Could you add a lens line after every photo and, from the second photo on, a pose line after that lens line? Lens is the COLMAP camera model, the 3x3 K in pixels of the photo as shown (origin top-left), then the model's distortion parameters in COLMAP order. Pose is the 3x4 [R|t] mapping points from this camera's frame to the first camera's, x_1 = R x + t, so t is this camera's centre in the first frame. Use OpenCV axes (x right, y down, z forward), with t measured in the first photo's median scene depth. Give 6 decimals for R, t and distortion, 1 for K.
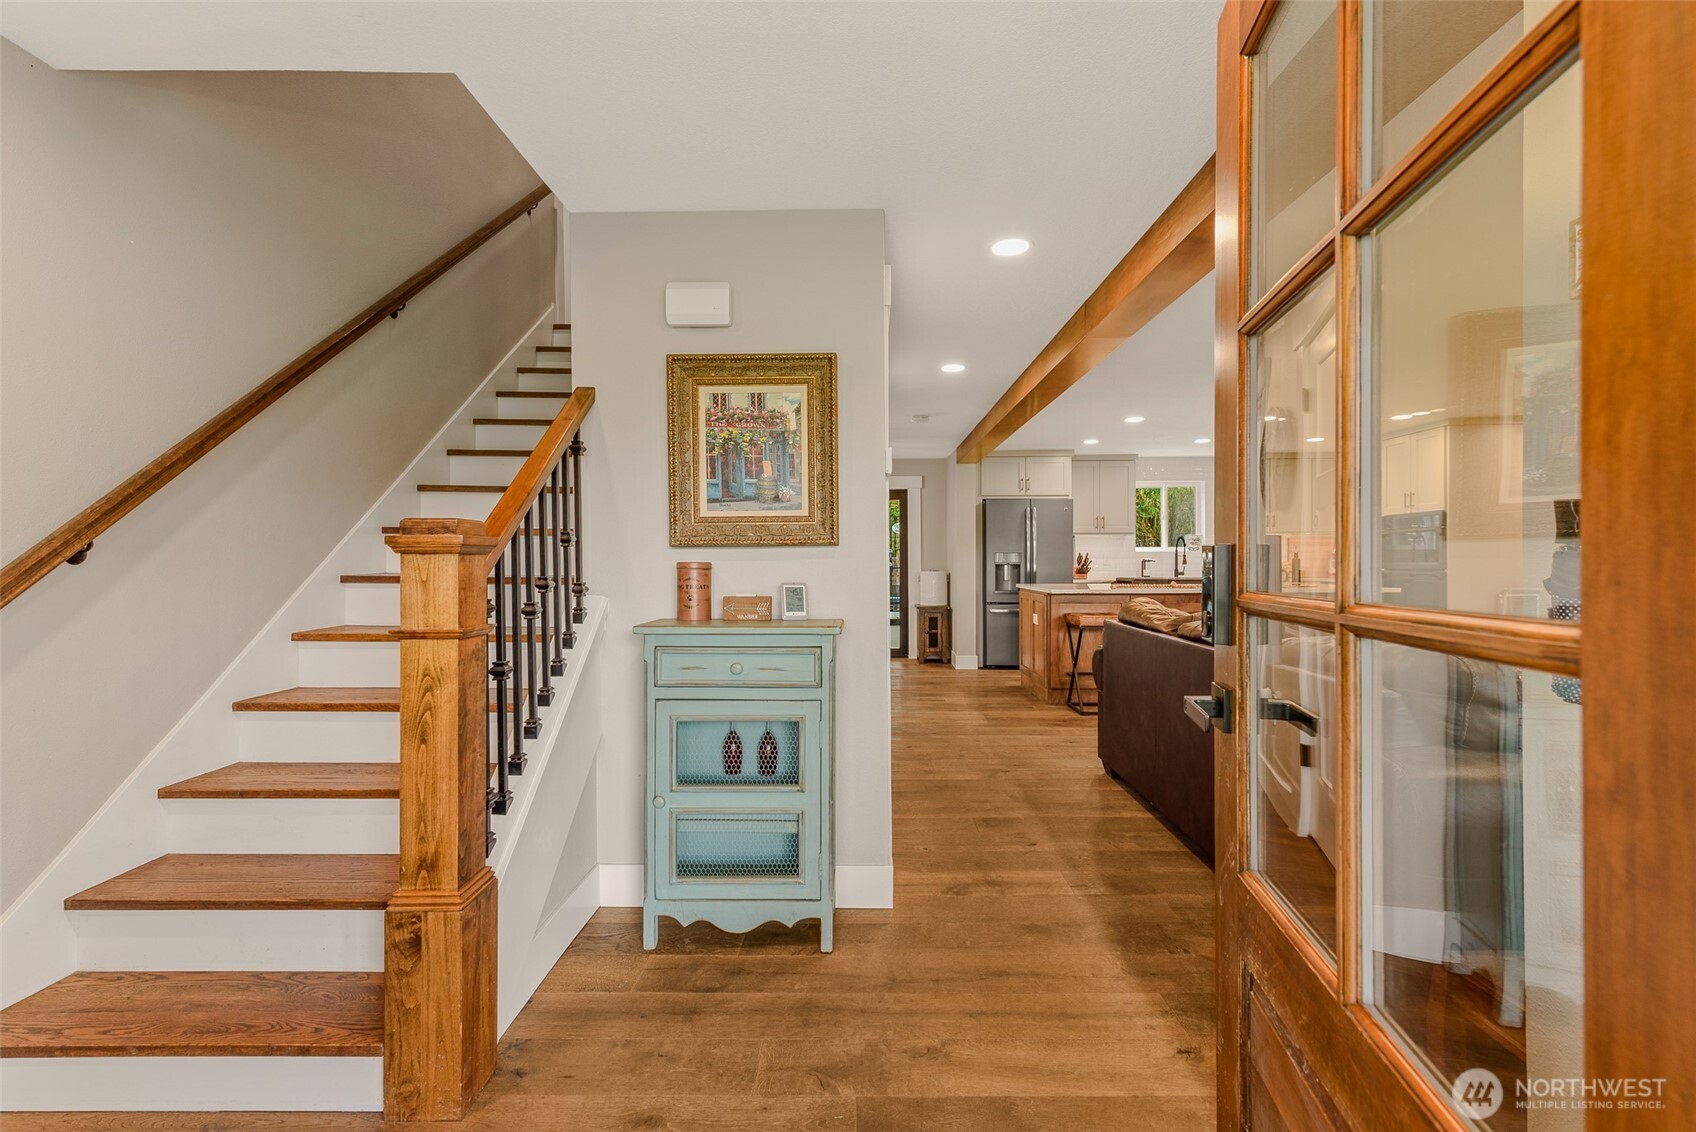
lens RADIAL K [[732.2, 0, 851.0], [0, 732.2, 561.4], [0, 0, 1]] dist [0.010333, -0.000225]
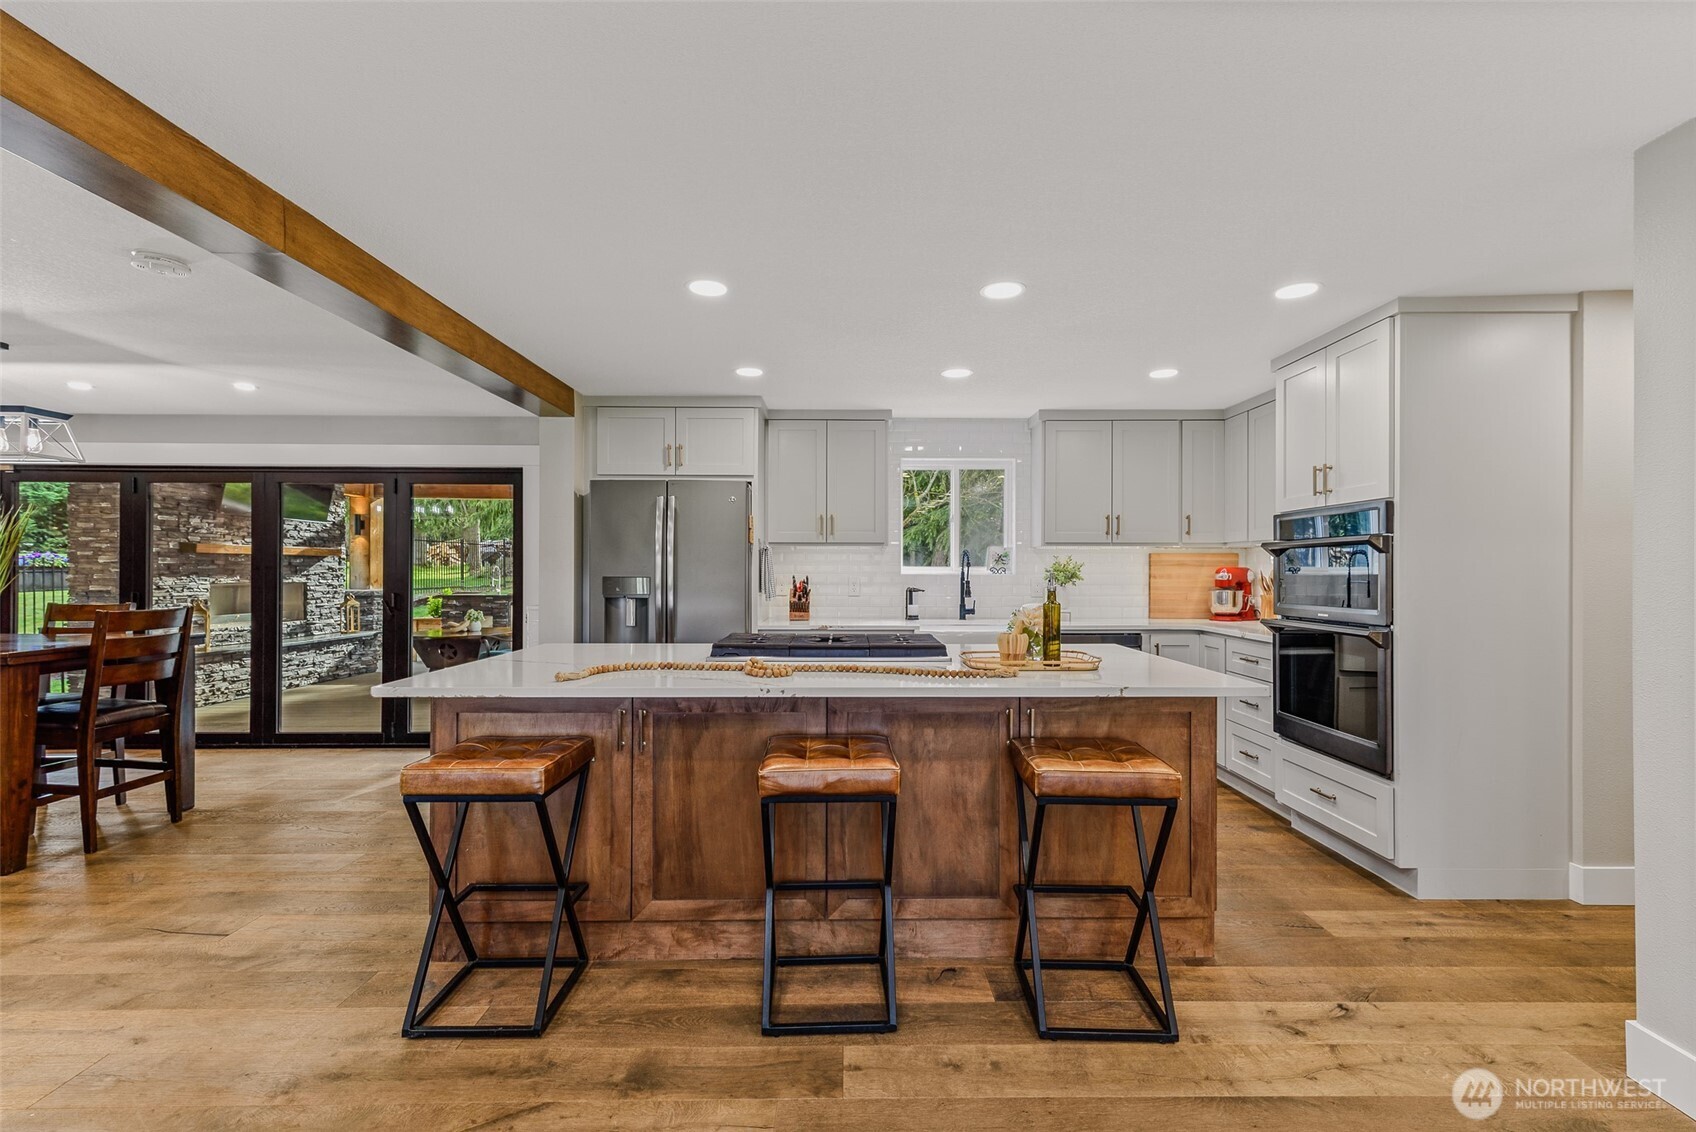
lens RADIAL K [[729.5, 0, 856.4], [0, 729.5, 570.0], [0, 0, 1]] dist [0.012137, -0.000182]
pose [[0.999716, 0.006125, 0.023044, 0.364487], [-0.006072, 0.999979, -0.002350, -0.016490], [-0.023058, 0.002209, 0.999732, 0.432877]]
